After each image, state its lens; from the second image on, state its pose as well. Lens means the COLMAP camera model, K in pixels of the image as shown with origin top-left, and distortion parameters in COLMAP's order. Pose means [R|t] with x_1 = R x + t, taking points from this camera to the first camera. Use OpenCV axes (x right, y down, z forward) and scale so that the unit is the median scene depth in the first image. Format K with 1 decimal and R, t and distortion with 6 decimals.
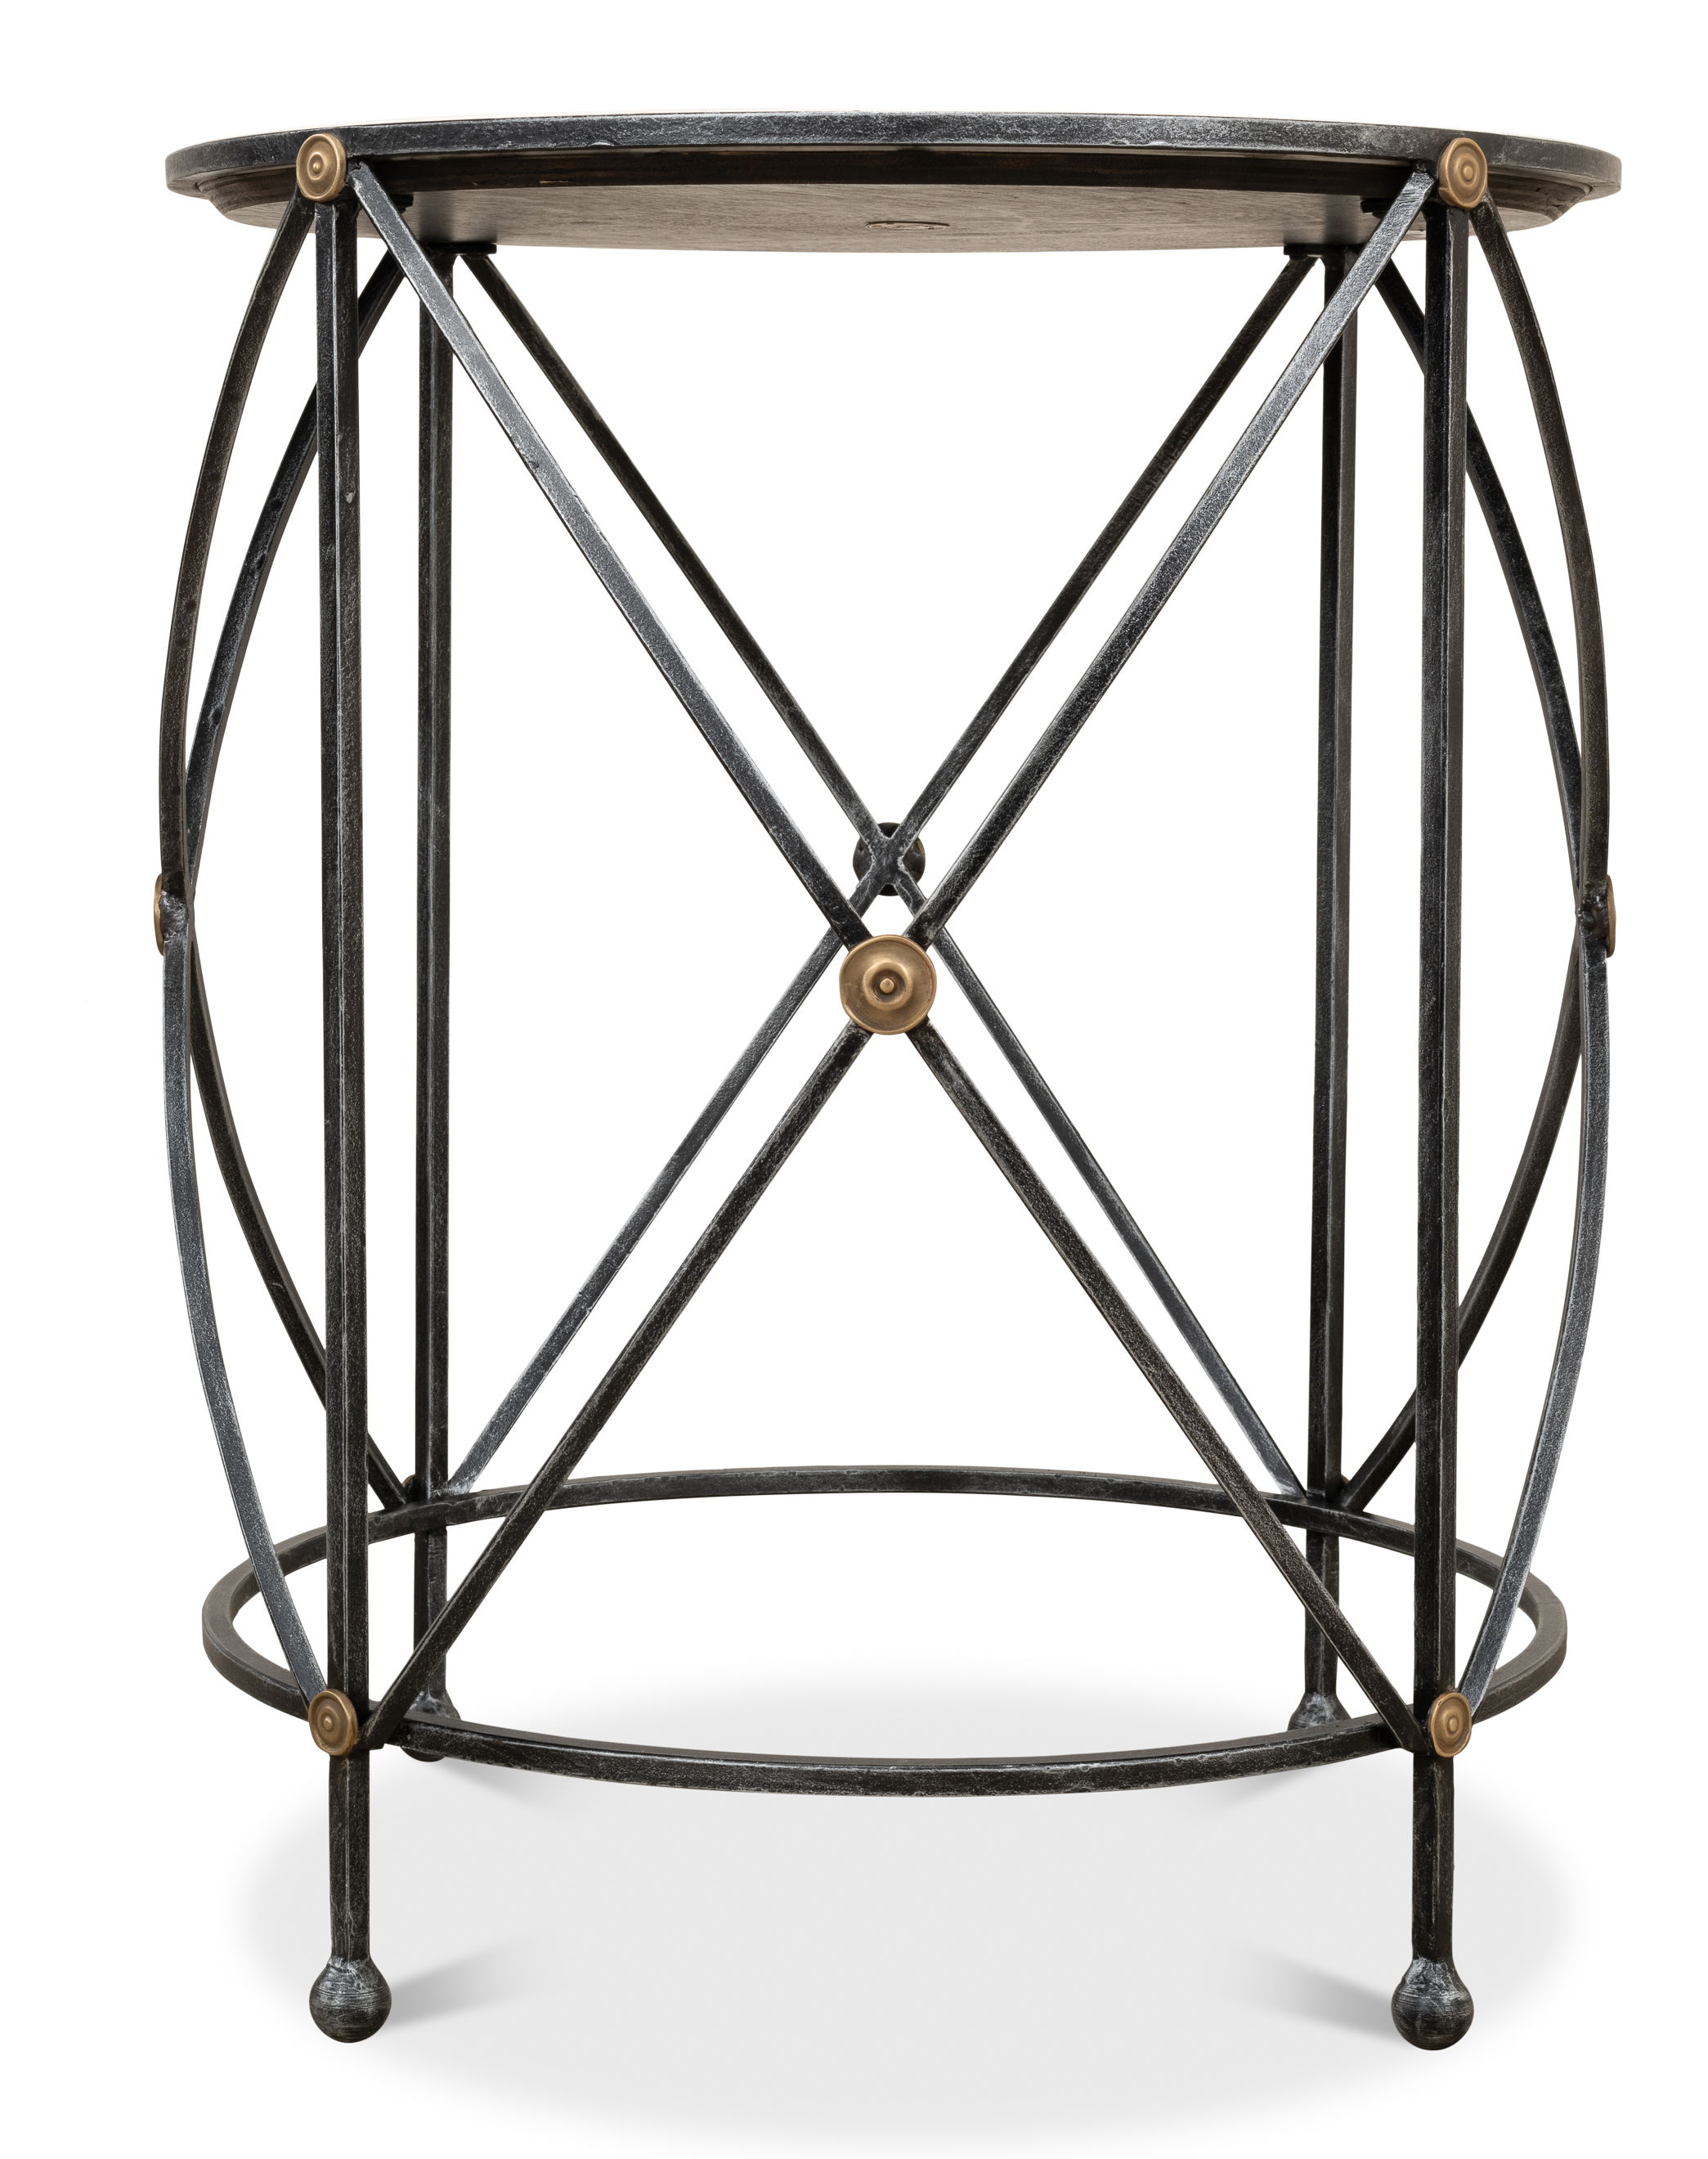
lens RADIAL K [[4973.9, 0, 598.4], [0, 4973.9, 1334.3], [0, 0, 1]] dist [-0.012141, -0.126137]
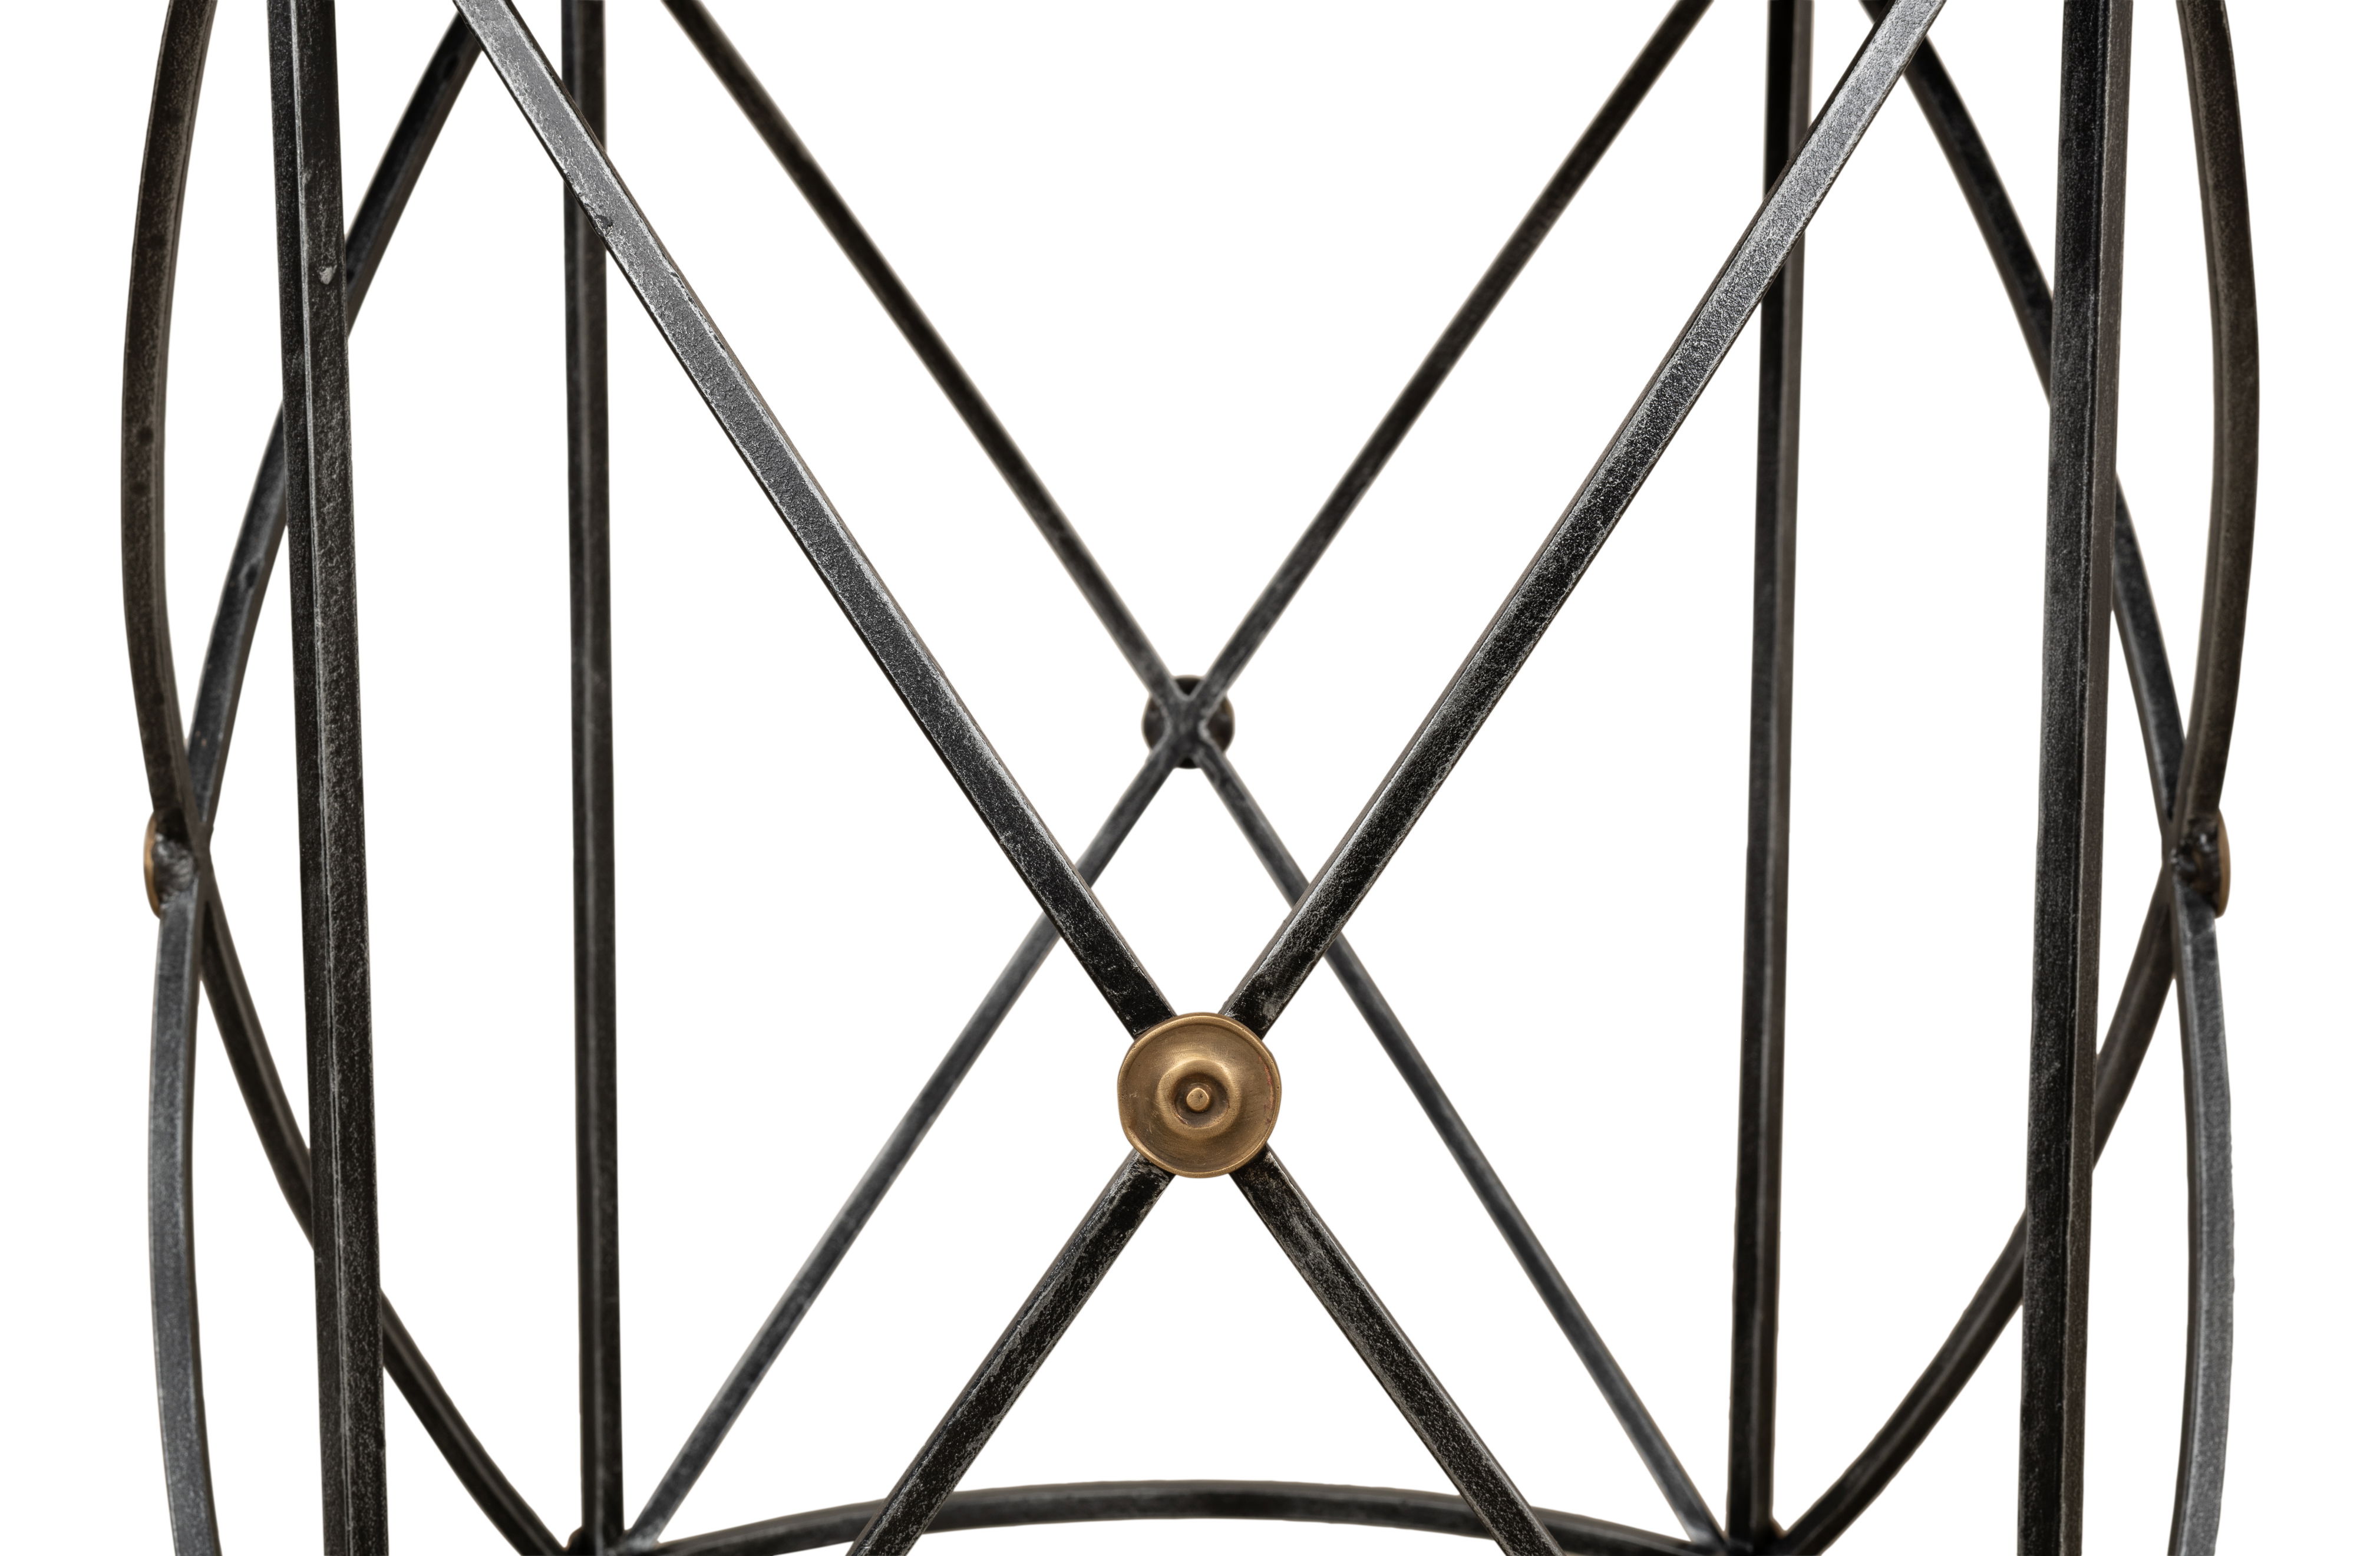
lens RADIAL K [[3469.8, 0, 1029.8], [0, 3469.8, 957.0], [0, 0, 1]] dist [-0.008779, 0.053477]
pose [[0.999830, -0.006513, 0.017255, 0.028863], [0.005858, 0.999270, 0.037754, -0.096617], [-0.017489, -0.037646, 0.999138, 0.548674]]
